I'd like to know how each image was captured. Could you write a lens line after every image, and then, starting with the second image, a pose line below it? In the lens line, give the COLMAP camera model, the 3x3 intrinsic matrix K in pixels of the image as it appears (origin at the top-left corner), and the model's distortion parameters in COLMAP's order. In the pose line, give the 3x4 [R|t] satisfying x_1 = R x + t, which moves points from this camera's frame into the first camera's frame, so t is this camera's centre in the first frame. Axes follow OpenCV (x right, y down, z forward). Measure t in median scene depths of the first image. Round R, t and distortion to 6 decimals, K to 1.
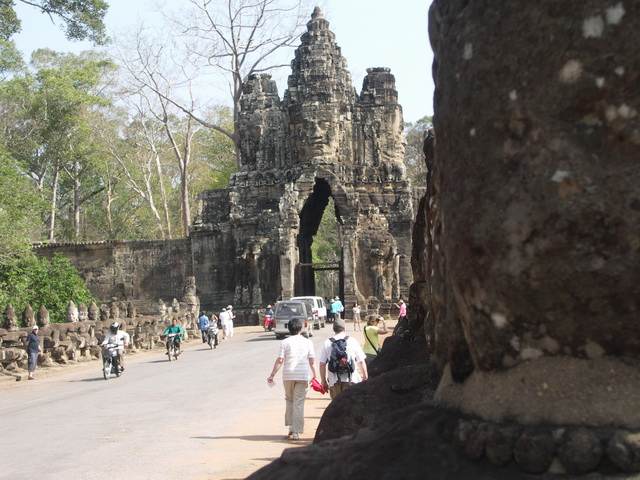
lens RADIAL K [[1272.6, 0, 317.3], [0, 1272.6, 239.7], [0, 0, 1]] dist [0.159370, 0.000000]
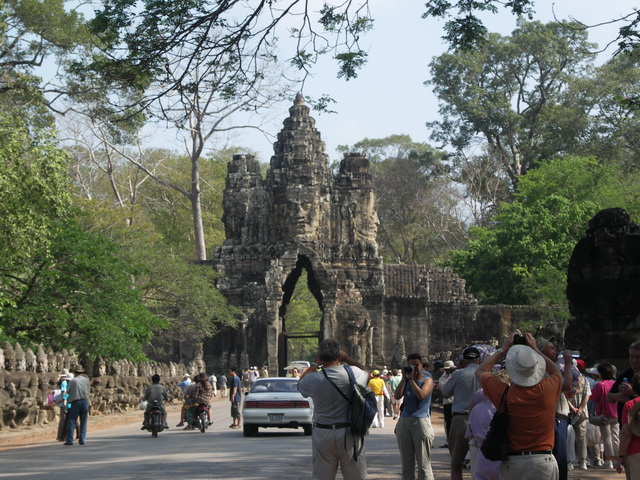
lens RADIAL K [[2234.5, 0, 320.2], [0, 2234.5, 240.7], [0, 0, 1]] dist [0.593837, 0.000000]
pose [[0.995987, 0.027344, 0.085223, -0.143580], [-0.026225, 0.999555, -0.014214, -0.032750], [-0.085574, 0.011922, 0.996261, -0.902486]]
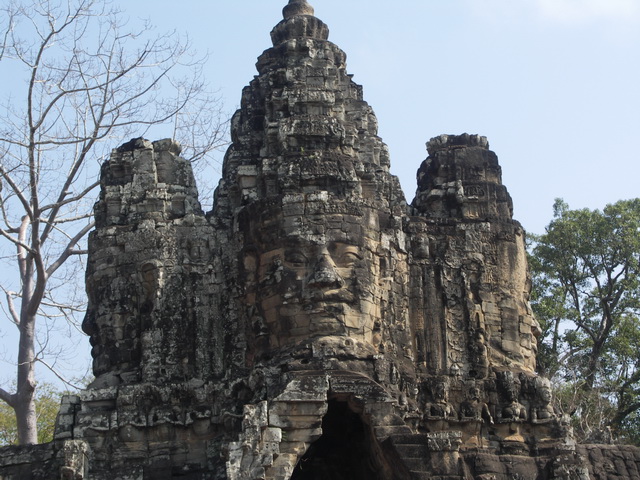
lens RADIAL K [[1623.3, 0, 320.1], [0, 1623.3, 238.0], [0, 0, 1]] dist [0.303778, 0.000000]
pose [[0.984680, 0.041297, 0.169409, -0.077856], [0.009098, 0.958059, -0.286425, 0.036496], [-0.174132, 0.283579, 0.943006, 0.559229]]
